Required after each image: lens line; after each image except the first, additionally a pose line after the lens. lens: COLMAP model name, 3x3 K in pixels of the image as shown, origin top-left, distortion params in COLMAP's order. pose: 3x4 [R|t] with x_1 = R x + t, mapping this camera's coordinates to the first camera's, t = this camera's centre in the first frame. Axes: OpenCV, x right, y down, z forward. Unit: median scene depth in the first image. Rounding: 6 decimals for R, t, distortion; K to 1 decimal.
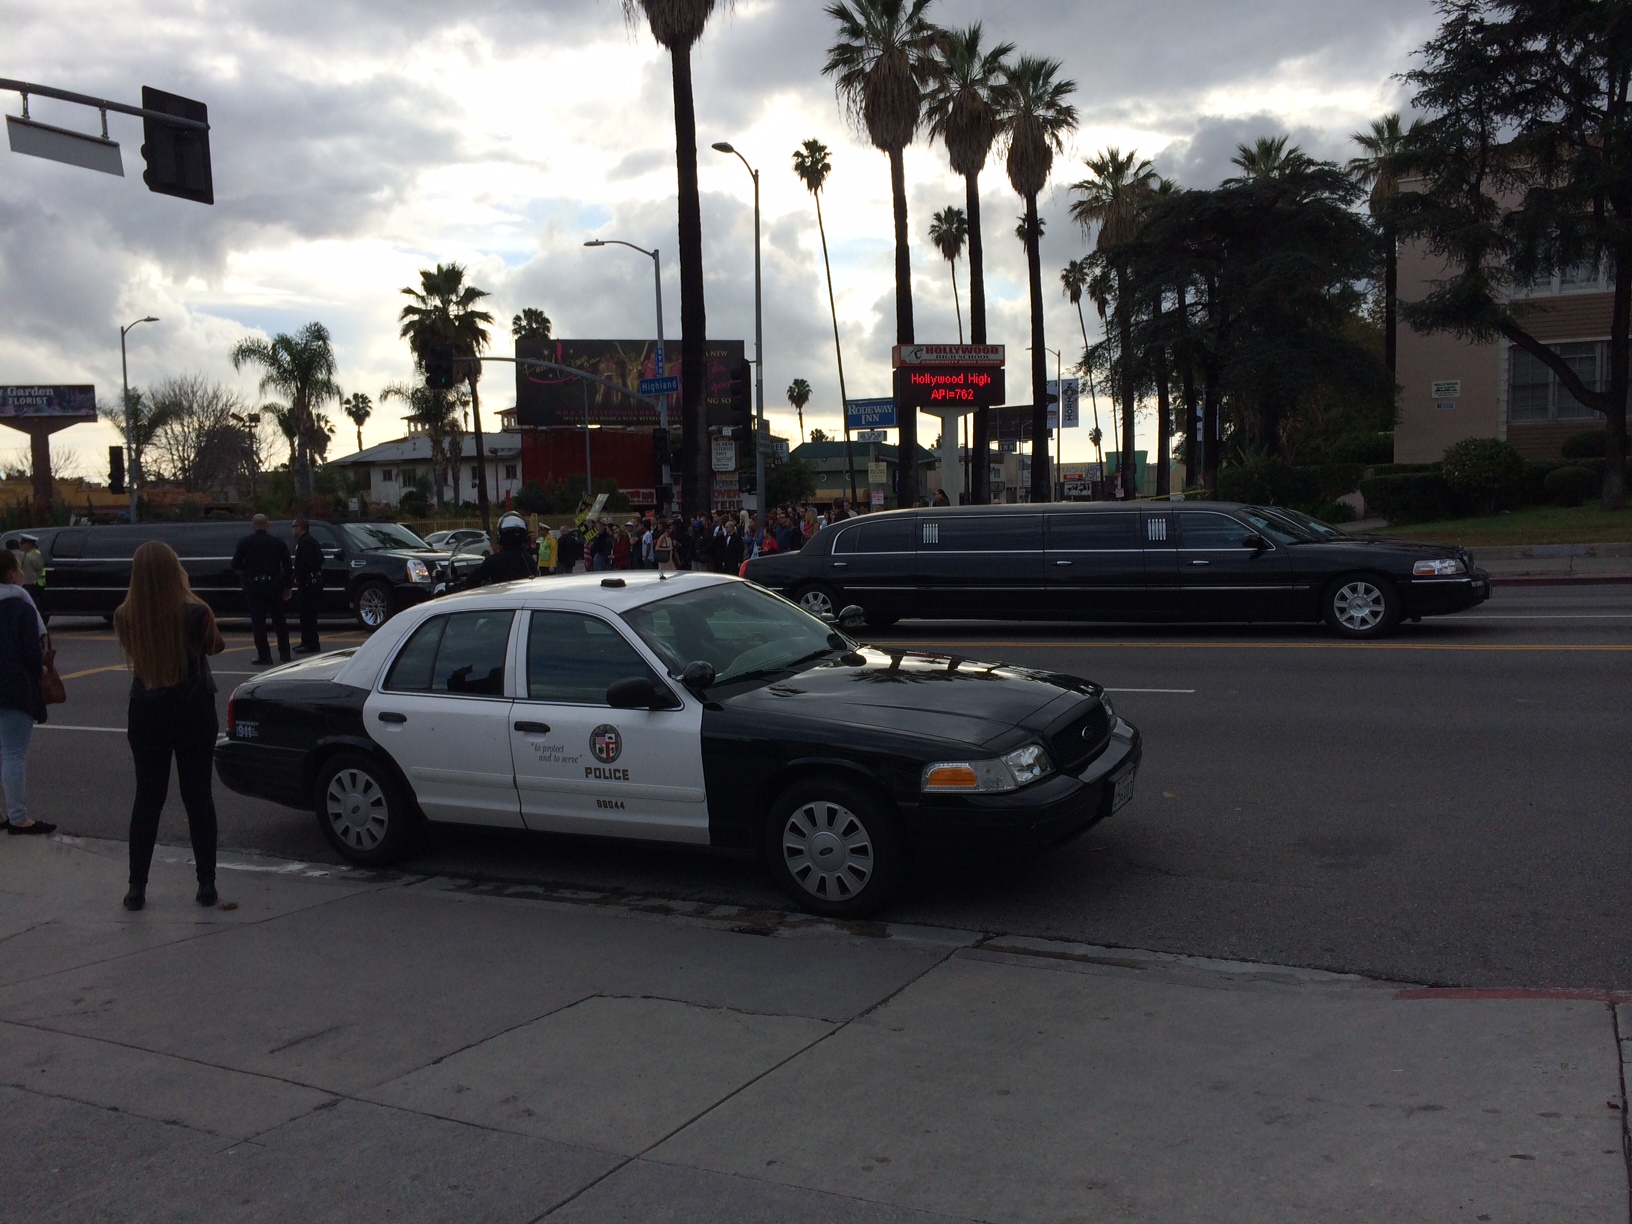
lens RADIAL K [[1369.8, 0, 816.0], [0, 1369.8, 612.0], [0, 0, 1]] dist [0.084866, -0.110249]
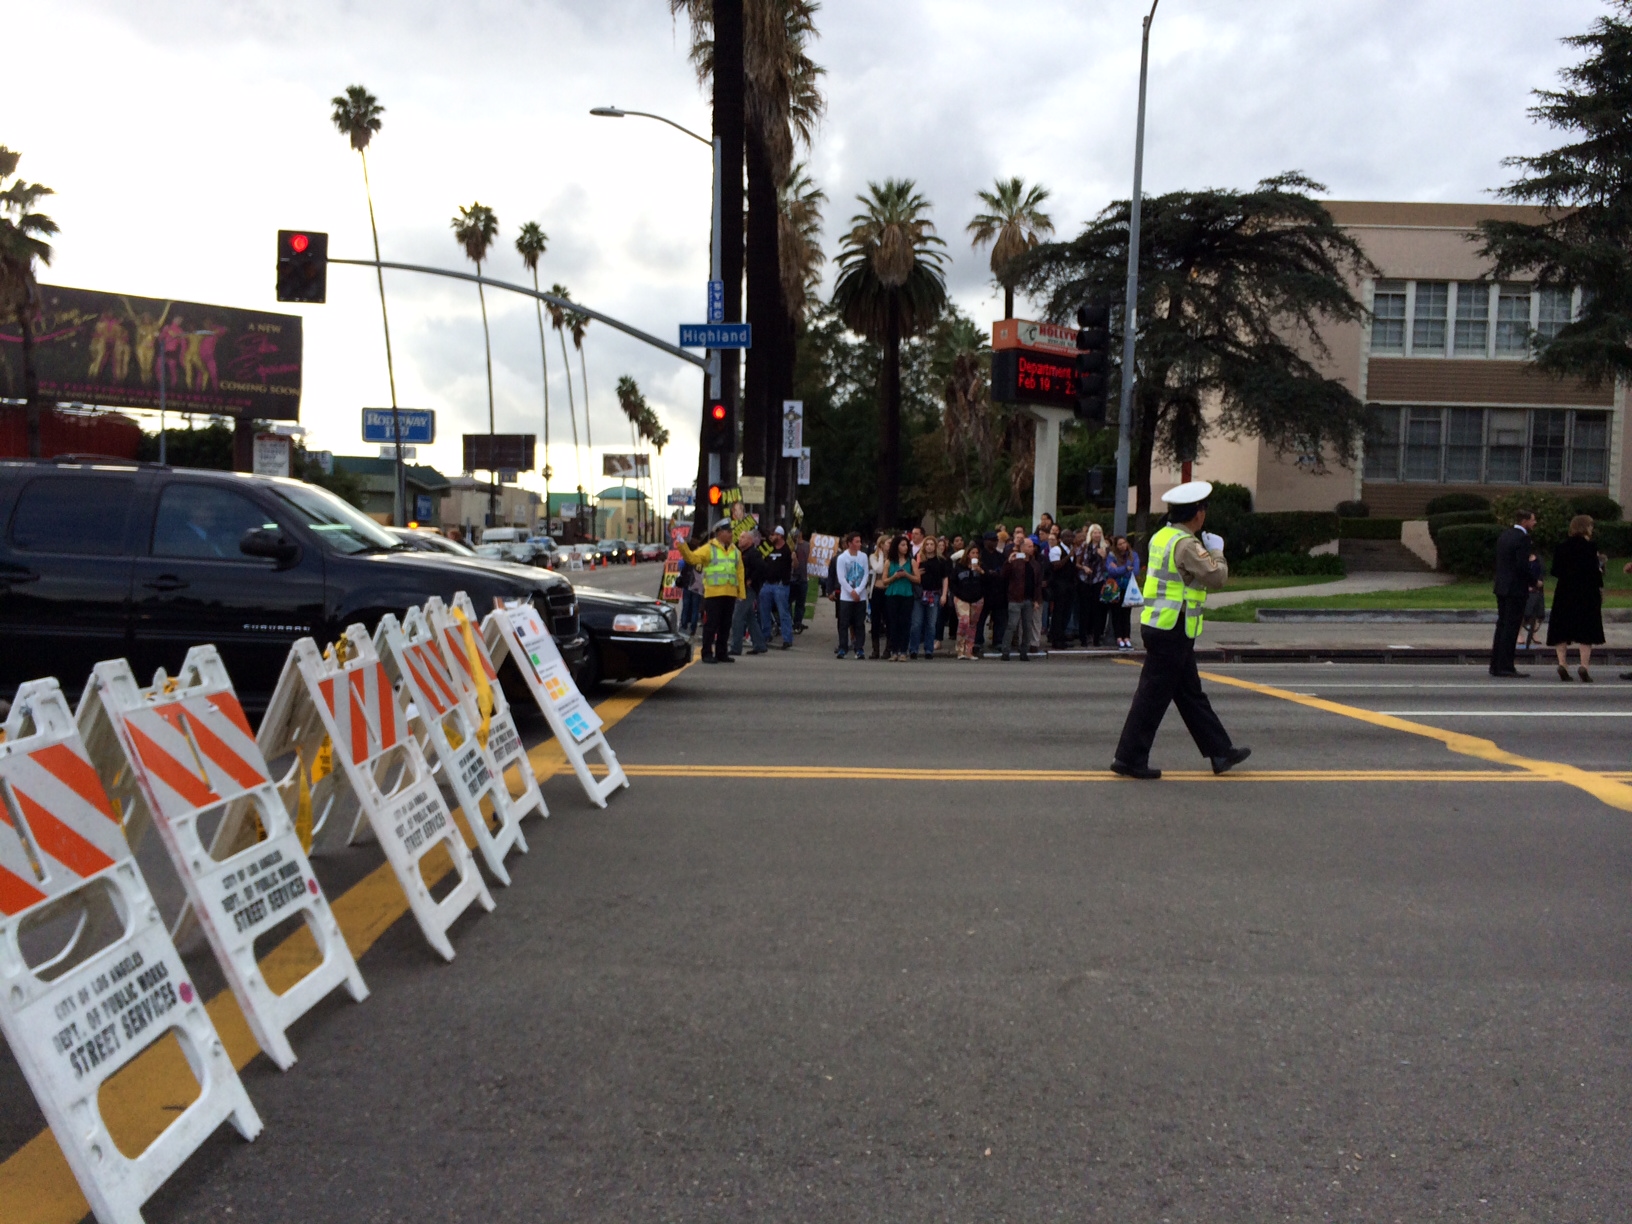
lens RADIAL K [[1369.8, 0, 816.0], [0, 1369.8, 612.0], [0, 0, 1]] dist [0.084866, -0.110249]
pose [[0.878595, 0.021198, 0.477098, -0.294613], [-0.005499, 0.999397, -0.034278, -0.004631], [-0.477537, 0.027493, 0.878182, 0.290617]]
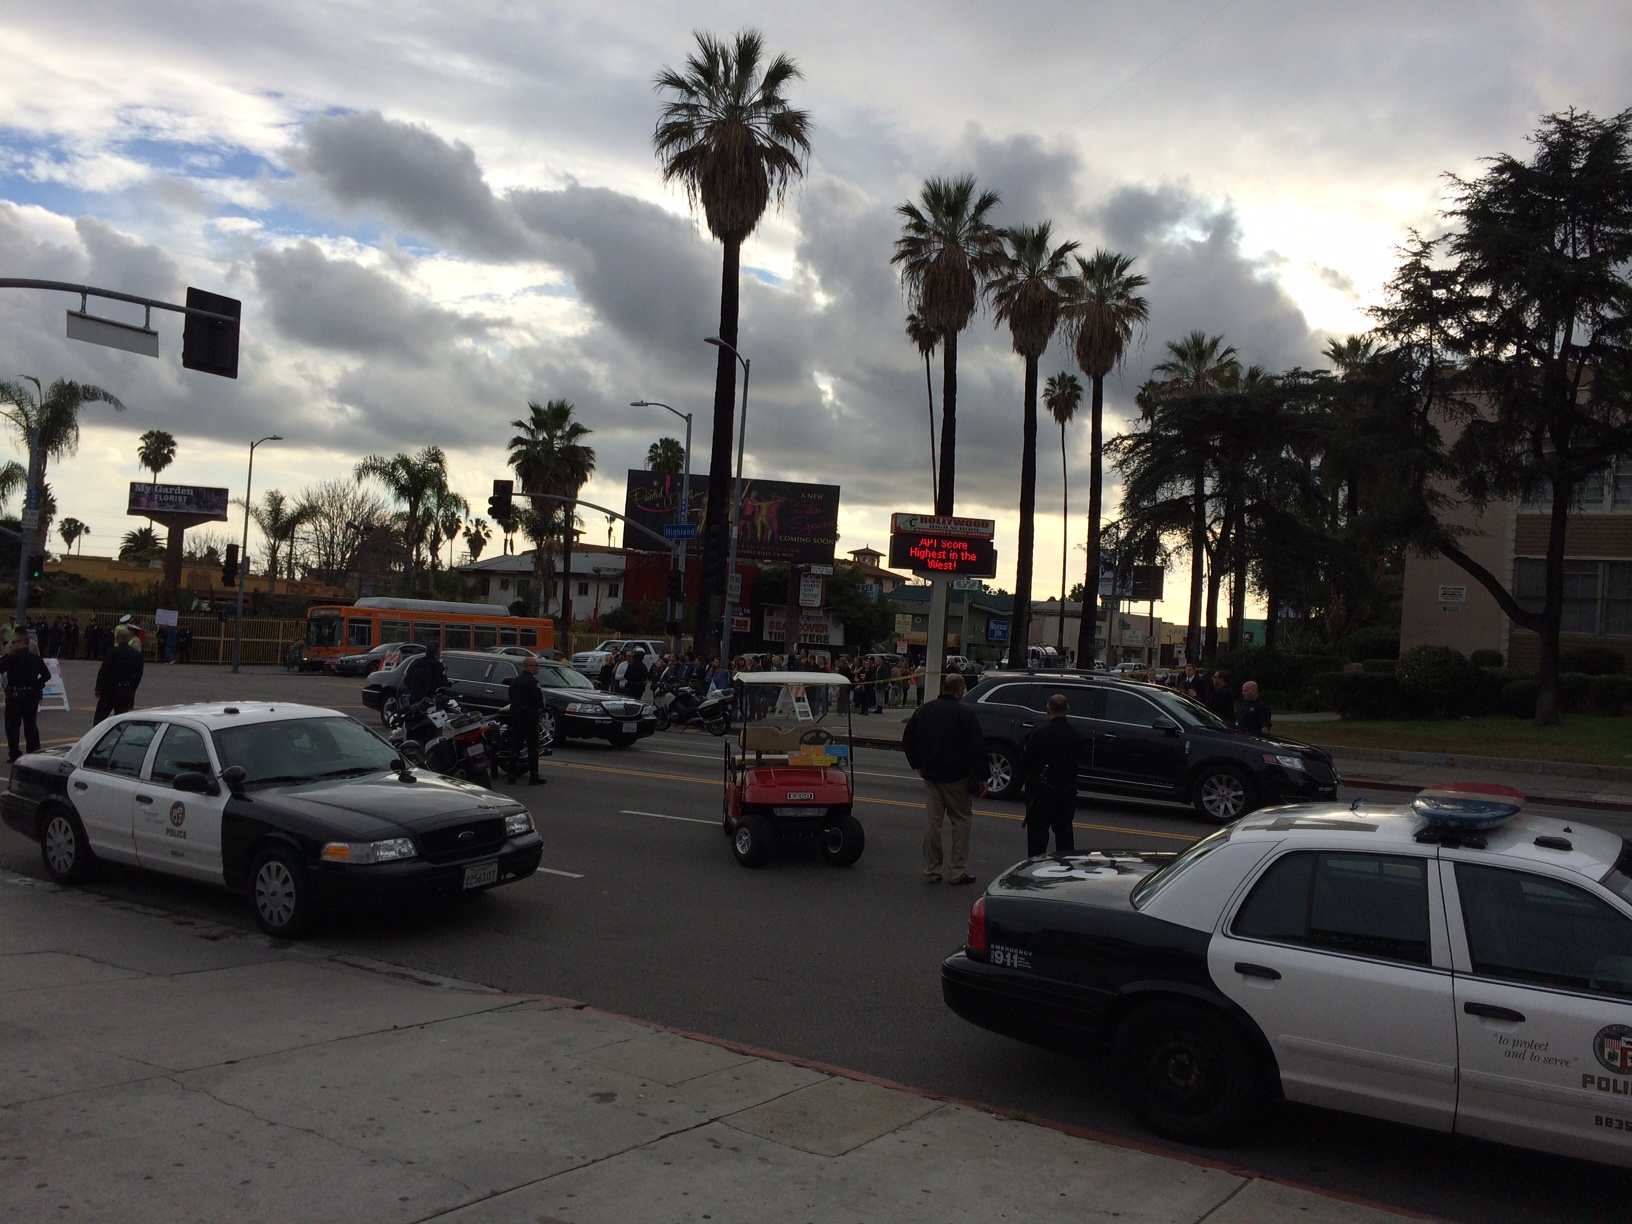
lens RADIAL K [[1369.8, 0, 816.0], [0, 1369.8, 612.0], [0, 0, 1]] dist [0.084866, -0.110249]
pose [[0.990386, 0.085599, -0.108669, 0.091204], [-0.095614, 0.991290, -0.090564, -0.007295], [0.099971, 0.100084, 0.989944, -0.064708]]
